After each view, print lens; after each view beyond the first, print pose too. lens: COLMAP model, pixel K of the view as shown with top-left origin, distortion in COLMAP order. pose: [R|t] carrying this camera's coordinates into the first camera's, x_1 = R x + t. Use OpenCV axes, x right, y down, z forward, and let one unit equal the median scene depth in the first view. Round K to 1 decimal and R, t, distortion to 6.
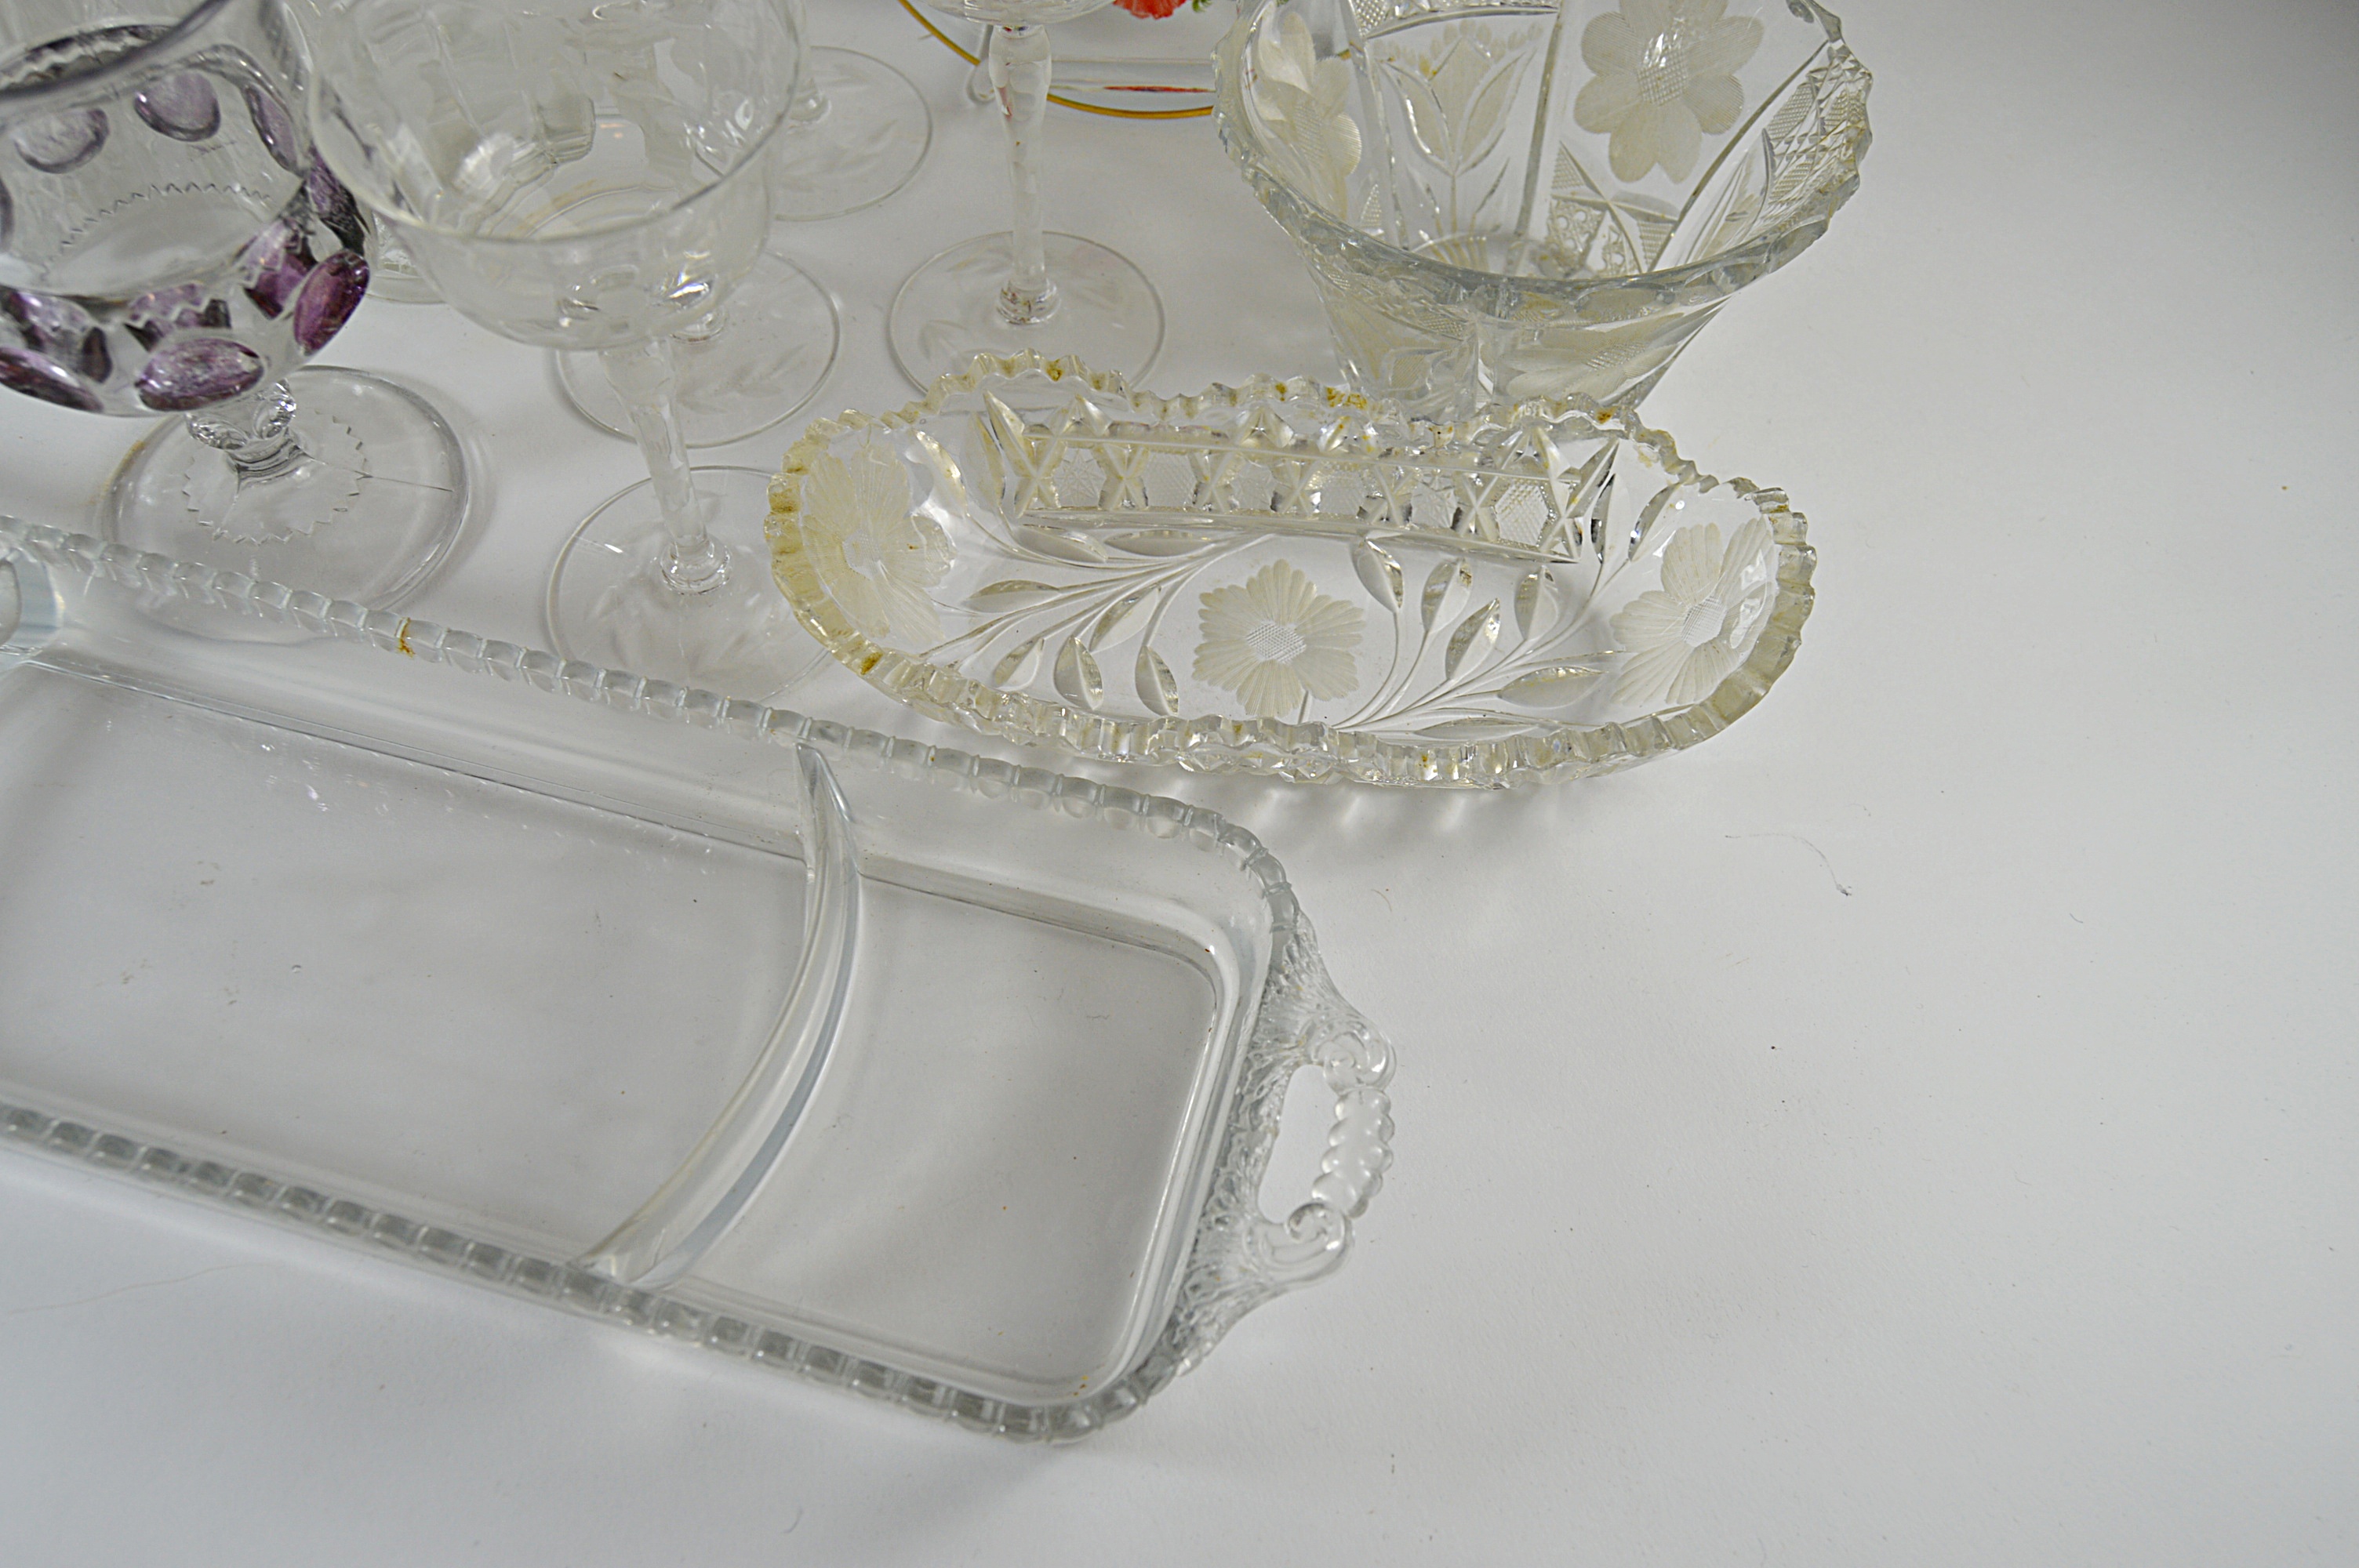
lens RADIAL K [[2107.2, 0, 1188.8], [0, 2107.2, 800.5], [0, 0, 1]] dist [-0.028386, 0.029978]
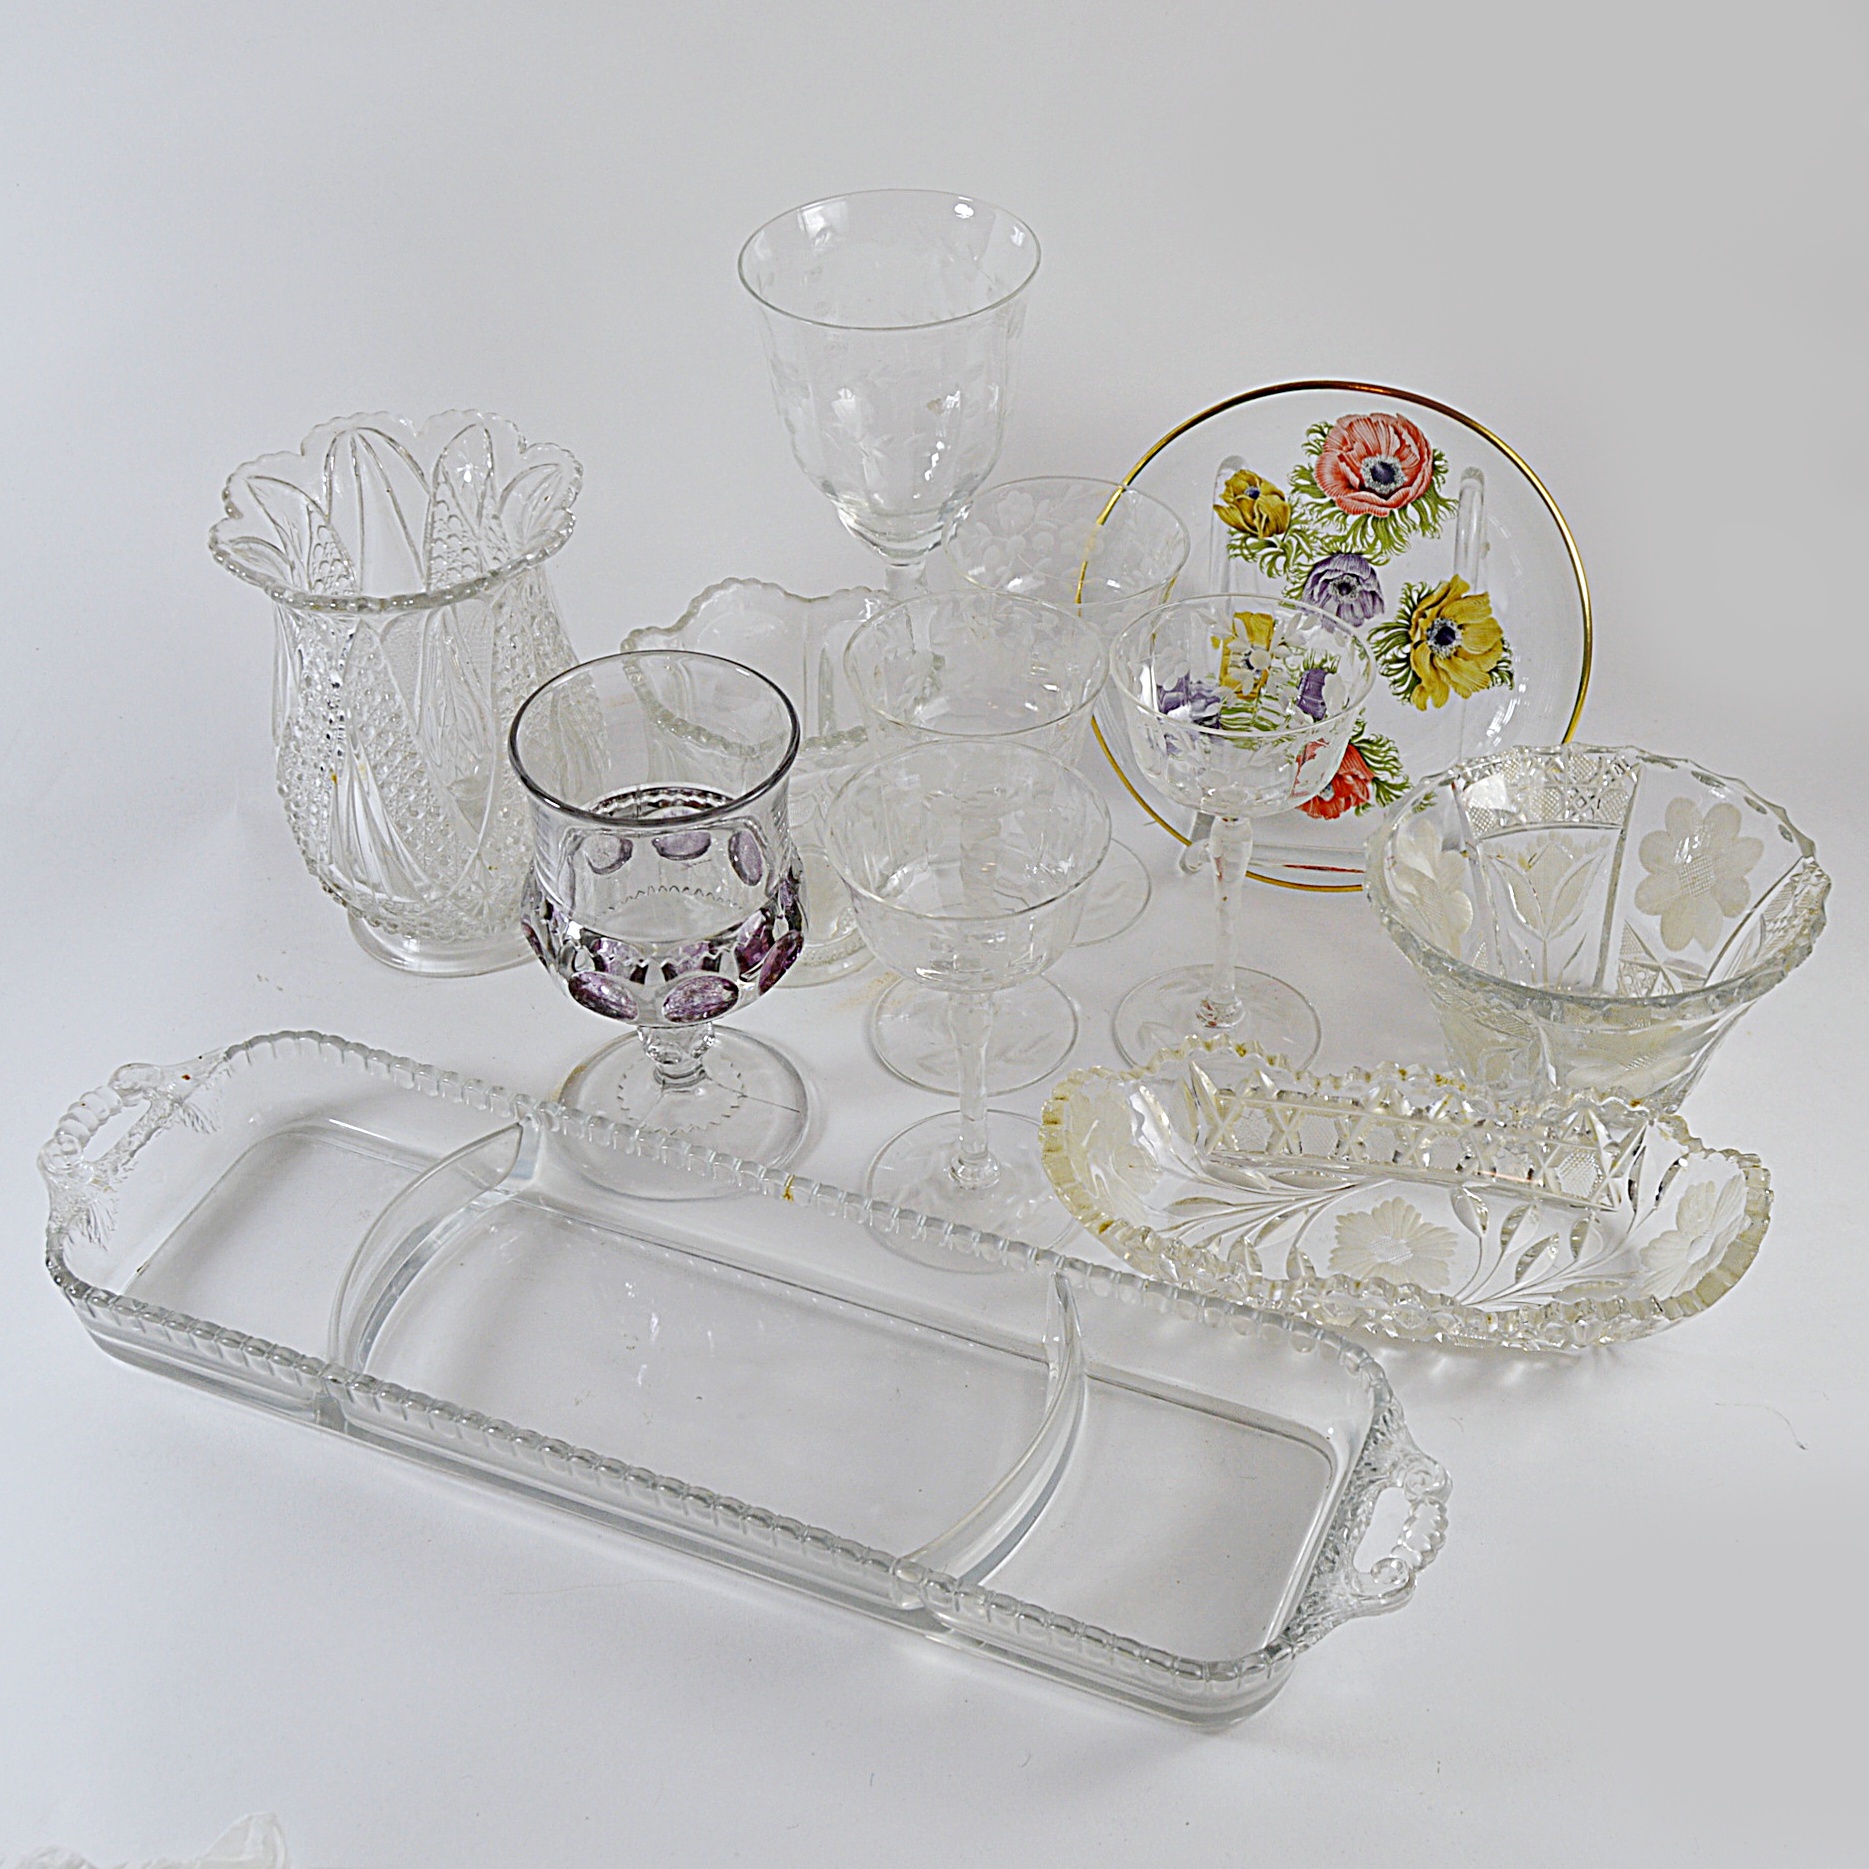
lens RADIAL K [[2888.0, 0, 1016.2], [0, 2888.0, 864.2], [0, 0, 1]] dist [0.004540, 0.000000]
pose [[0.991437, 0.052003, -0.119788, 0.011930], [-0.088995, 0.940356, -0.328346, 0.327735], [0.095569, 0.336194, 0.936931, -0.869377]]
